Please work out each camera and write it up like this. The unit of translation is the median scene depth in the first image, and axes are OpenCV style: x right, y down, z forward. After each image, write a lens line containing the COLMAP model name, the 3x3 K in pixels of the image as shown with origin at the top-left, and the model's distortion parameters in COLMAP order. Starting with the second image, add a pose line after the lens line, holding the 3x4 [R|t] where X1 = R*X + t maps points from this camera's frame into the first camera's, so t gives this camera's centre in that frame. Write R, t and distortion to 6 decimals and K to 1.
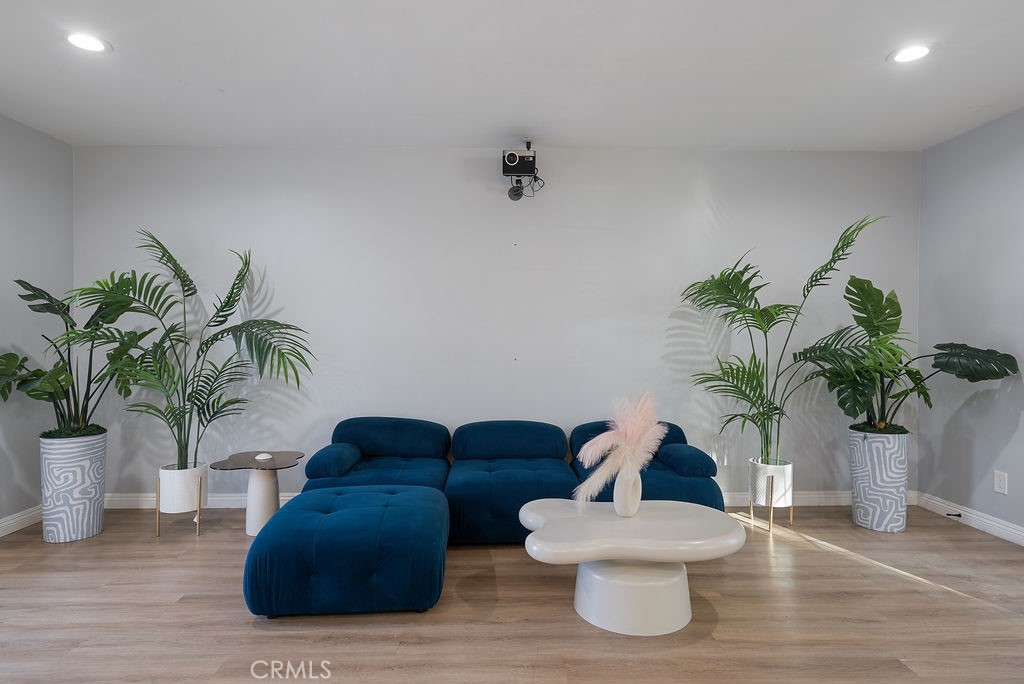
lens RADIAL K [[553.9, 0, 512.0], [0, 553.9, 342.0], [0, 0, 1]] dist [0.000795, 0.000331]
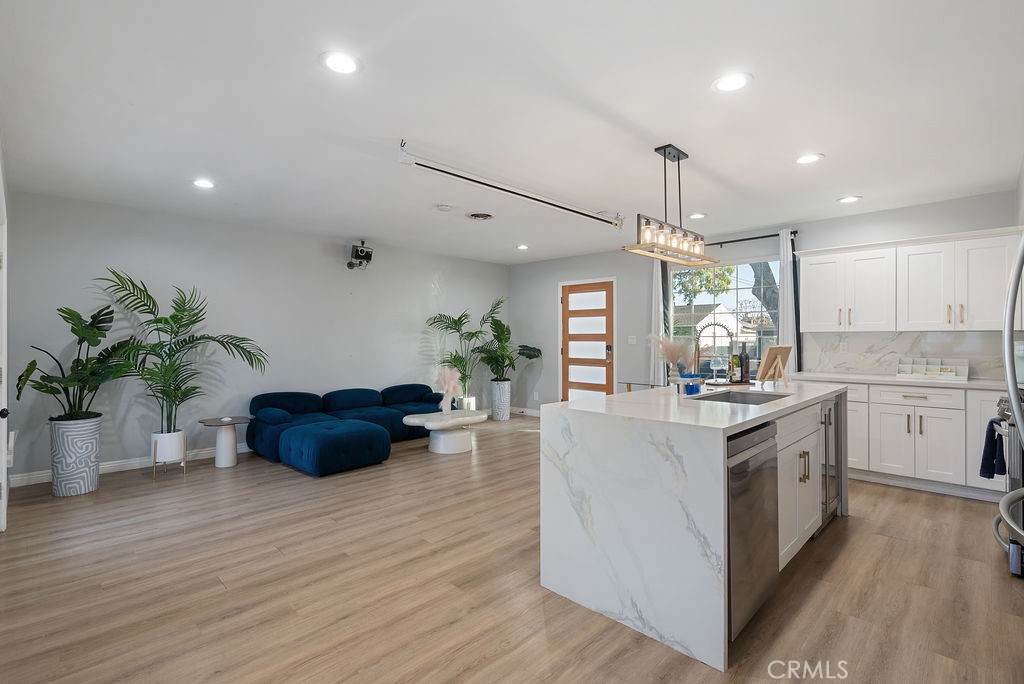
lens RADIAL K [[476.4, 0, 512.0], [0, 476.4, 342.0], [0, 0, 1]] dist [-0.003413, 0.000367]
pose [[0.719499, -0.006457, 0.694463, -0.807734], [0.002873, 0.999976, 0.006322, -0.026453], [-0.694488, -0.002553, 0.719500, -0.584030]]
